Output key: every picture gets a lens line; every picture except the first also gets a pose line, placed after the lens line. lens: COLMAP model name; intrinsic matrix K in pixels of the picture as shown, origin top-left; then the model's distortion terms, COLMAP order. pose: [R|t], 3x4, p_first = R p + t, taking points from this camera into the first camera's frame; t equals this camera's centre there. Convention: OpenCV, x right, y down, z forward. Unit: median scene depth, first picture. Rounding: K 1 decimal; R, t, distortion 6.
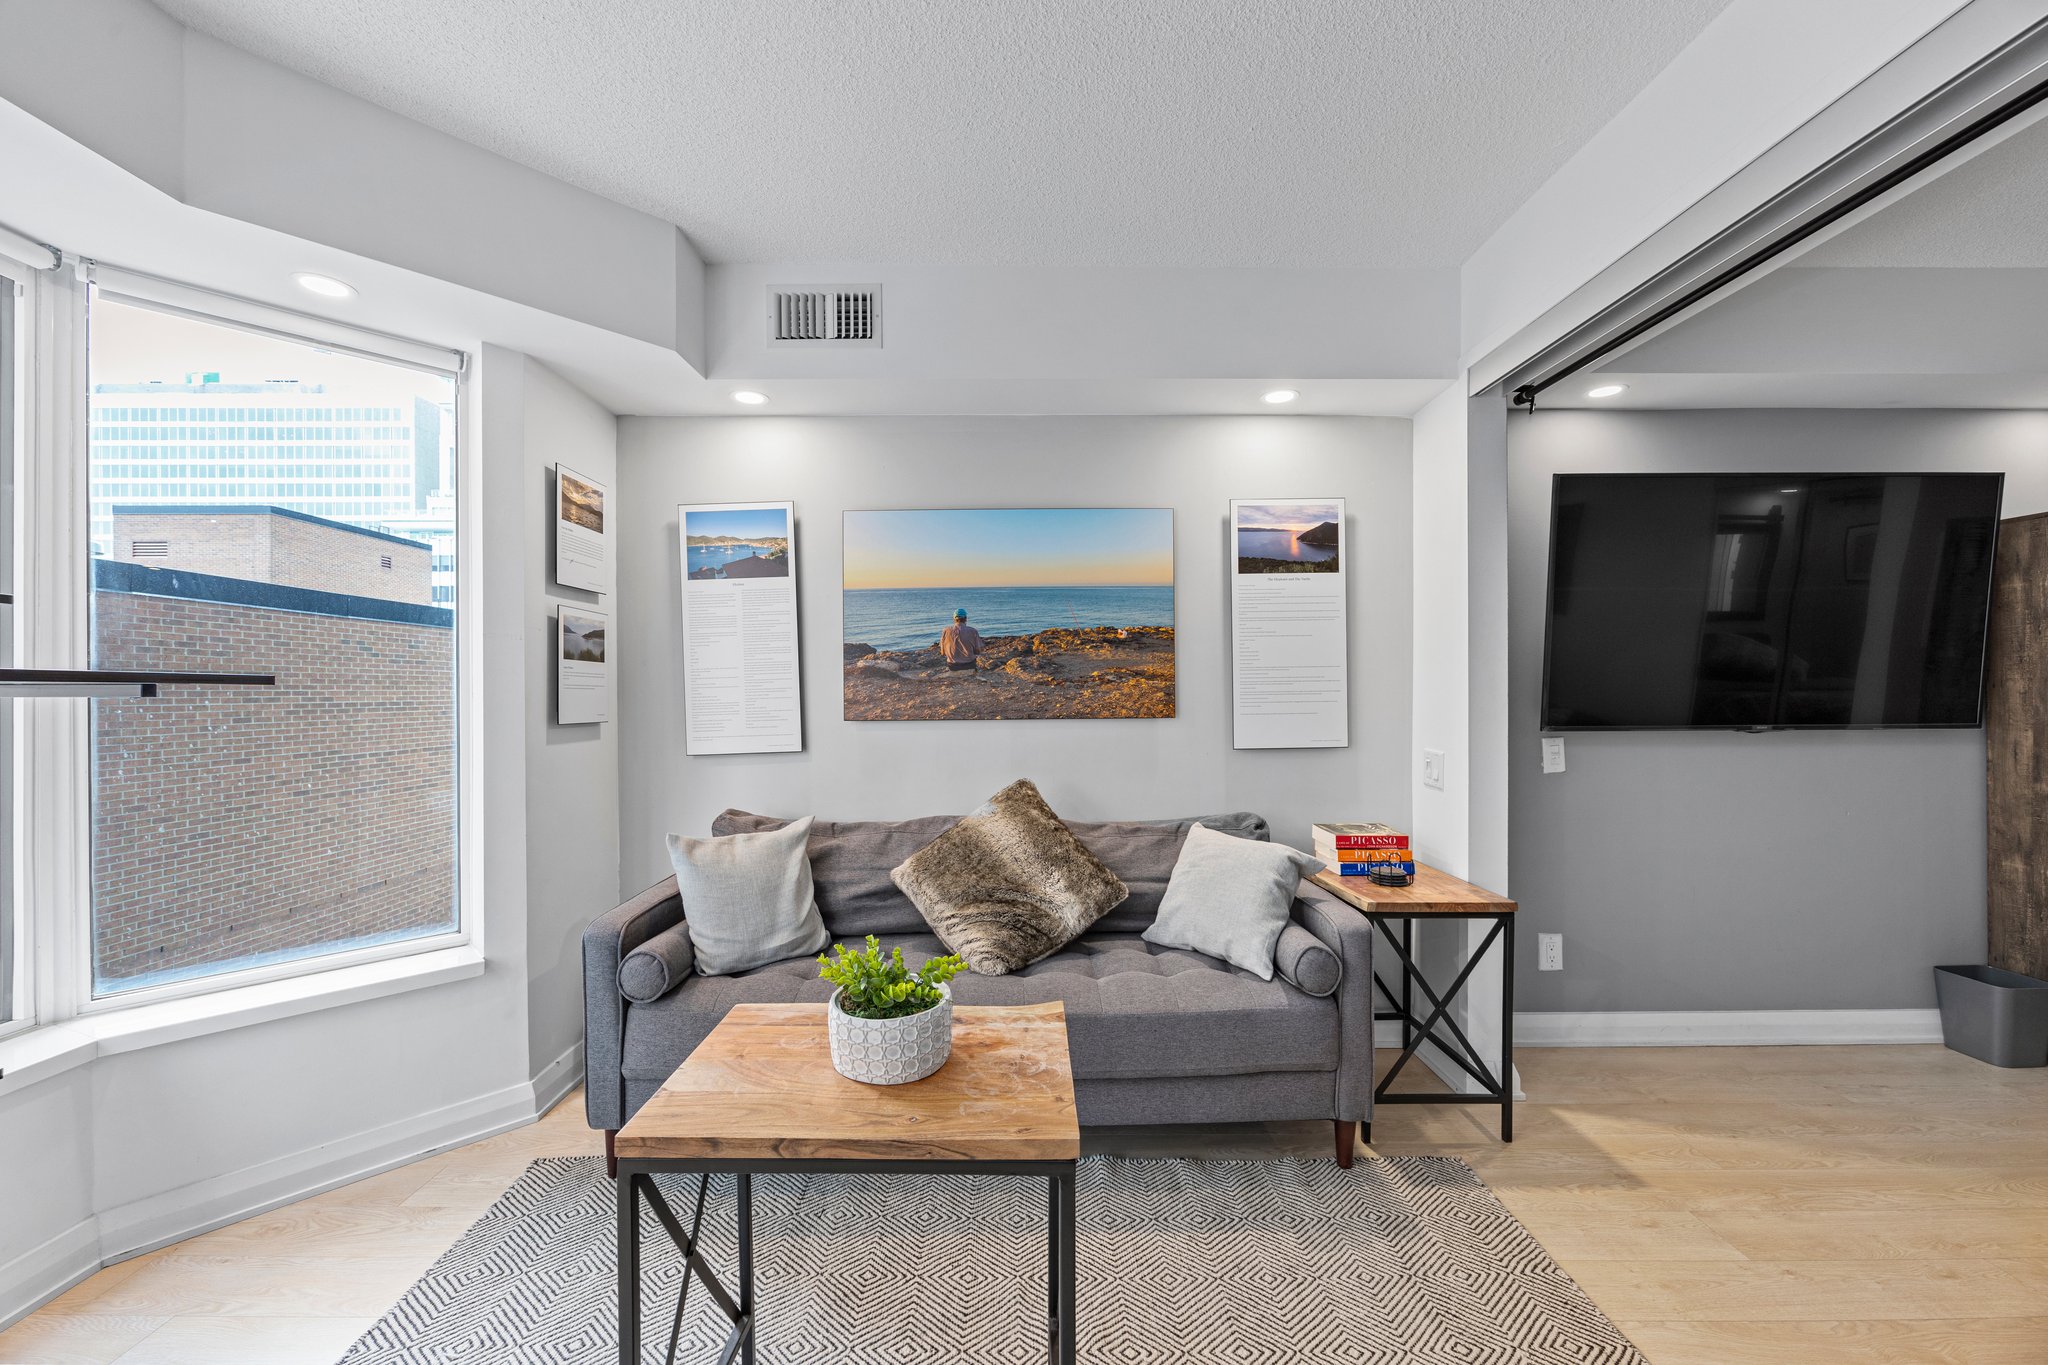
lens RADIAL K [[785.5, 0, 1027.9], [0, 785.5, 692.5], [0, 0, 1]] dist [-0.005449, 0.001744]
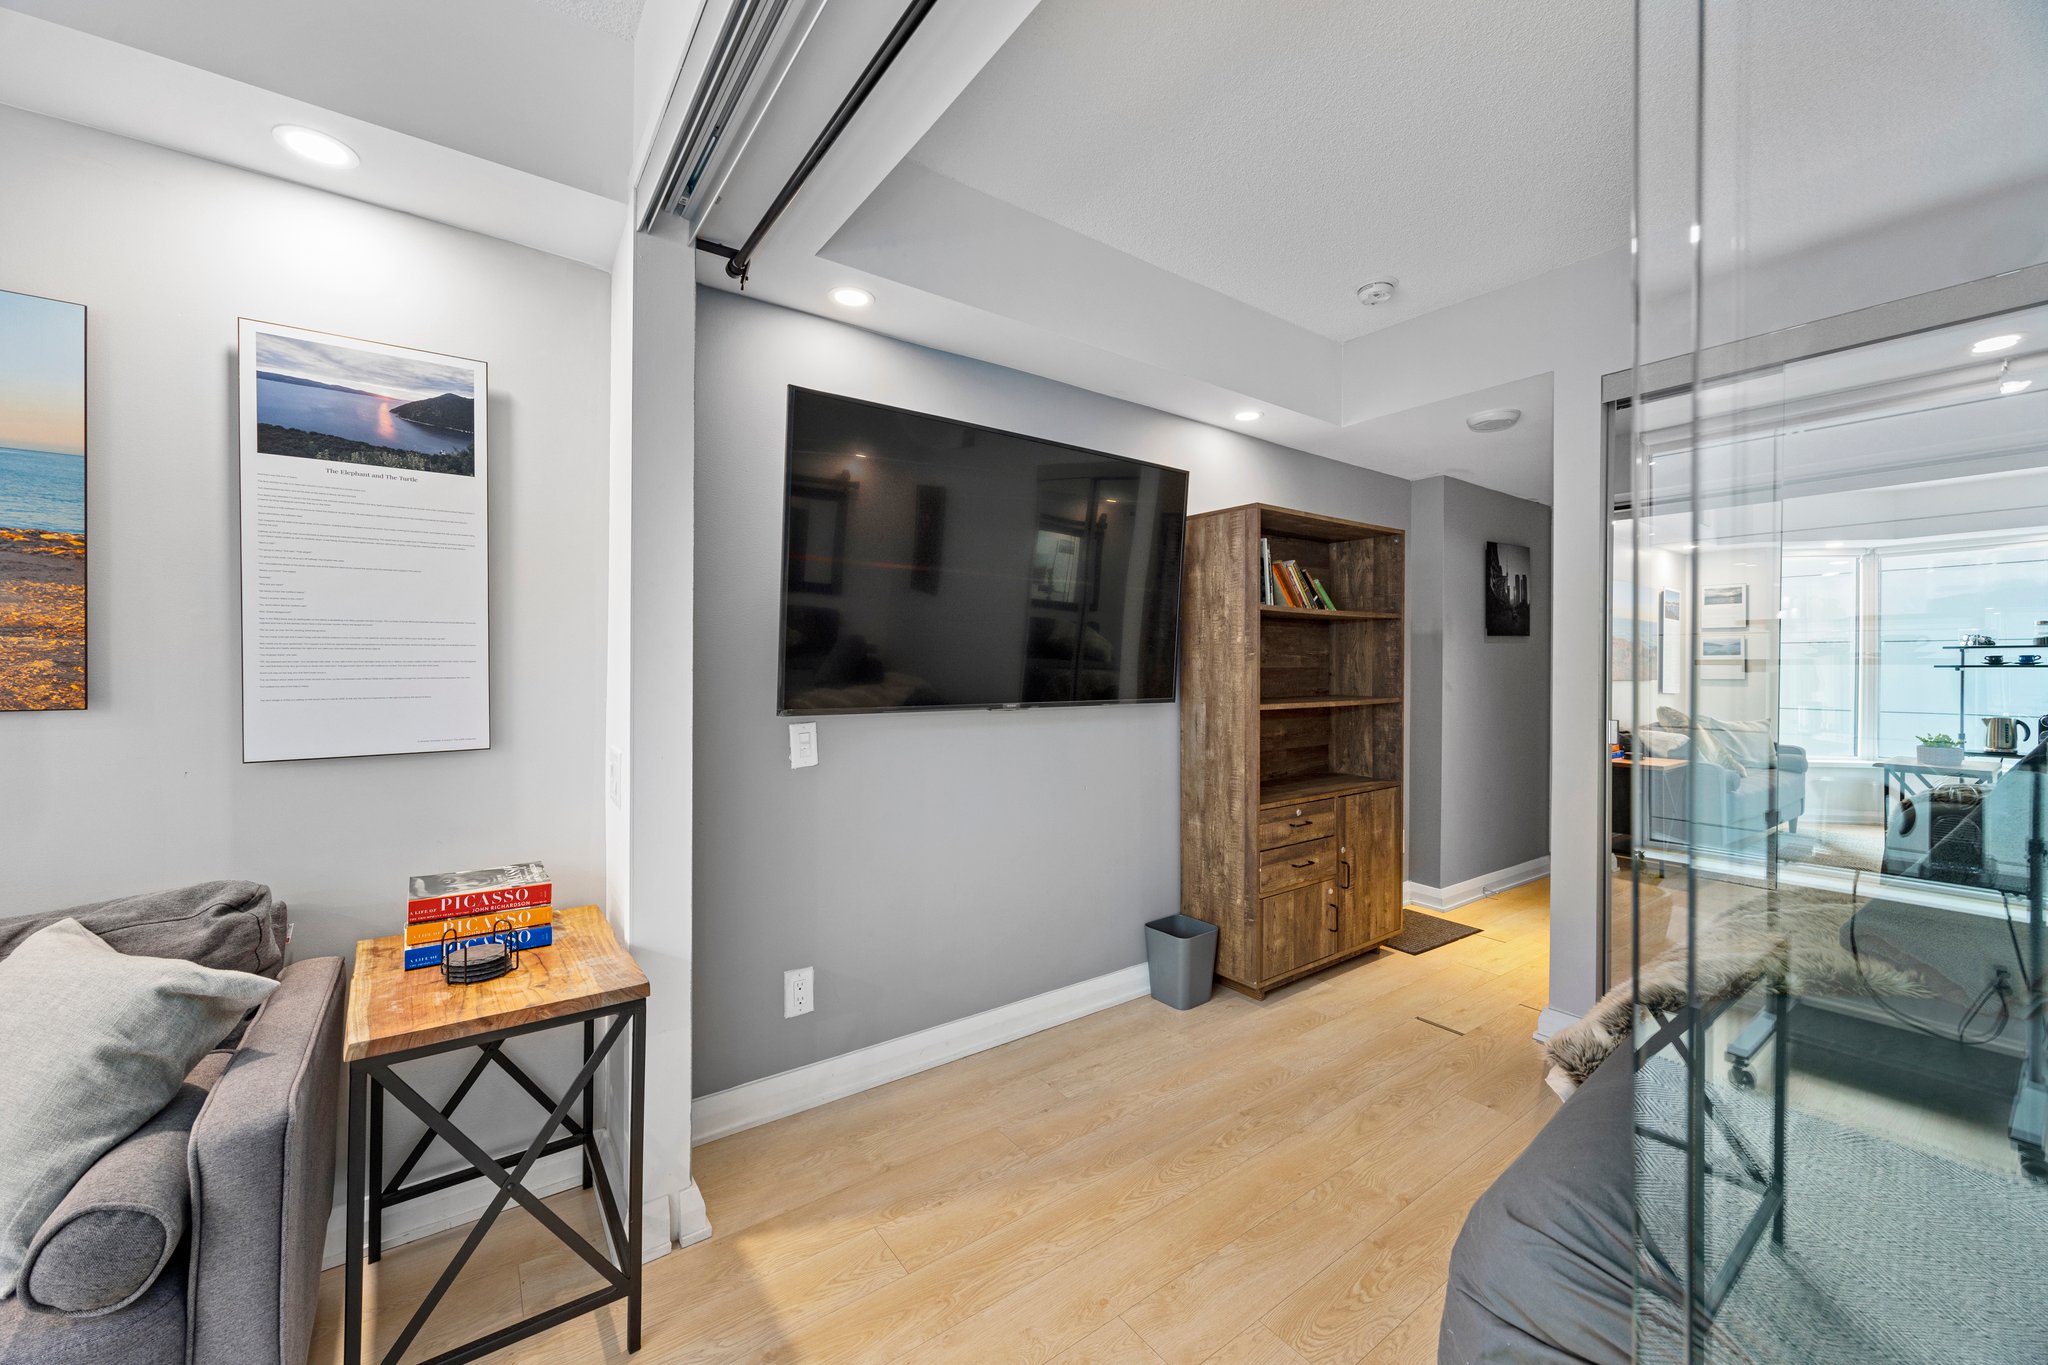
lens RADIAL K [[785.5, 0, 1023.2], [0, 785.5, 671.5], [0, 0, 1]] dist [-0.005449, 0.001744]
pose [[0.812270, 0.004511, 0.583264, 0.393795], [-0.005343, 0.999986, -0.000293, 0.003627], [-0.583257, -0.002878, 0.812282, 0.223291]]
